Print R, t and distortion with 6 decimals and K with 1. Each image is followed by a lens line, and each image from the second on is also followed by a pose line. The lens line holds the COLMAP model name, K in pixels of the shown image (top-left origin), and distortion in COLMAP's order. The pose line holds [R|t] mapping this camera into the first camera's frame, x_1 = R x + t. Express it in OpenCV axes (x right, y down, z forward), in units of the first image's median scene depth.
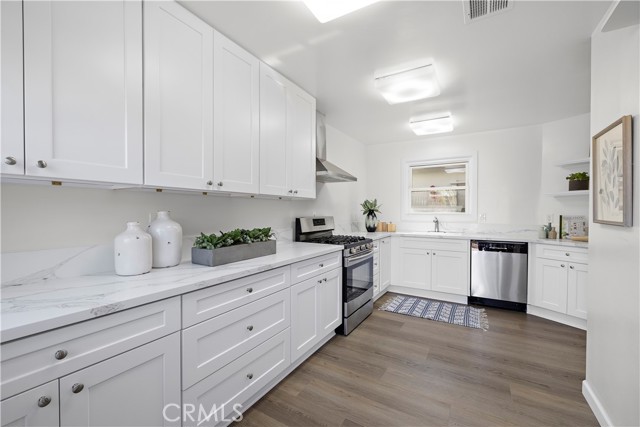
lens RADIAL K [[273.1, 0, 318.5], [0, 273.1, 213.3], [0, 0, 1]] dist [-0.001408, -0.000489]
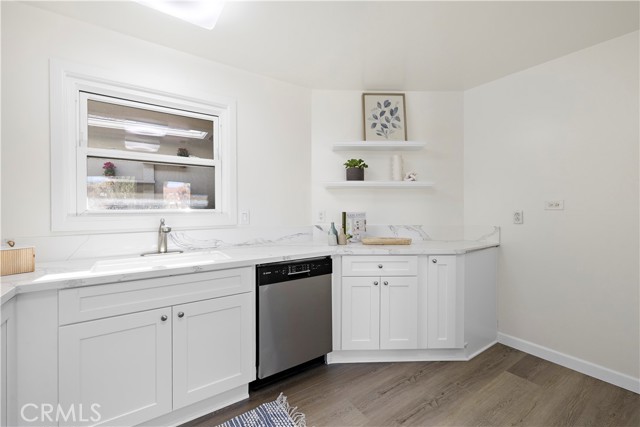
lens RADIAL K [[273.1, 0, 324.6], [0, 273.1, 208.4], [0, 0, 1]] dist [-0.001408, -0.000489]
pose [[0.407921, -0.005130, 0.913003, 0.199407], [0.009195, 0.999957, 0.001510, -0.004998], [-0.912971, 0.007779, 0.407950, 0.857769]]
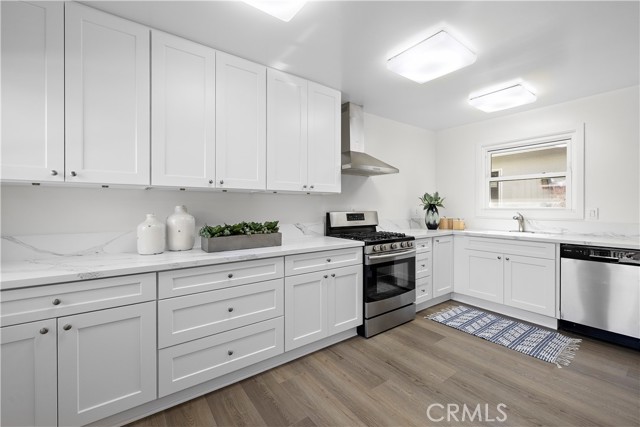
lens RADIAL K [[273.1, 0, 315.9], [0, 273.1, 206.7], [0, 0, 1]] dist [-0.001408, -0.000489]
pose [[0.917773, -0.002078, -0.397100, 0.300817], [-0.000944, 0.999972, -0.007415, 0.003341], [0.397104, 0.007180, 0.917745, 0.062261]]
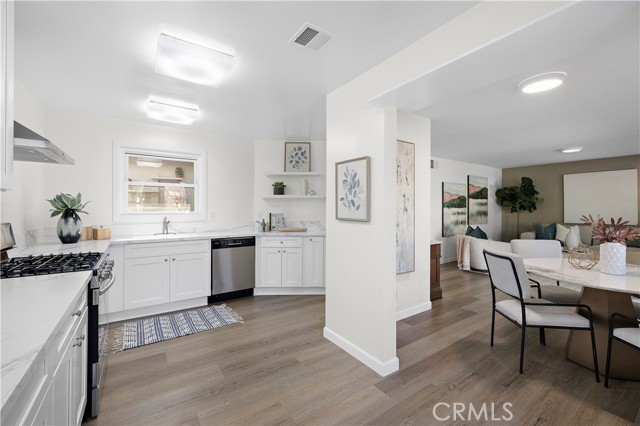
lens RADIAL K [[273.1, 0, 325.6], [0, 273.1, 206.0], [0, 0, 1]] dist [-0.001408, -0.000489]
pose [[0.401376, 0.004477, 0.915902, -0.243451], [0.006655, 0.999947, -0.007804, -0.017344], [-0.915889, 0.009227, 0.401325, 0.263319]]
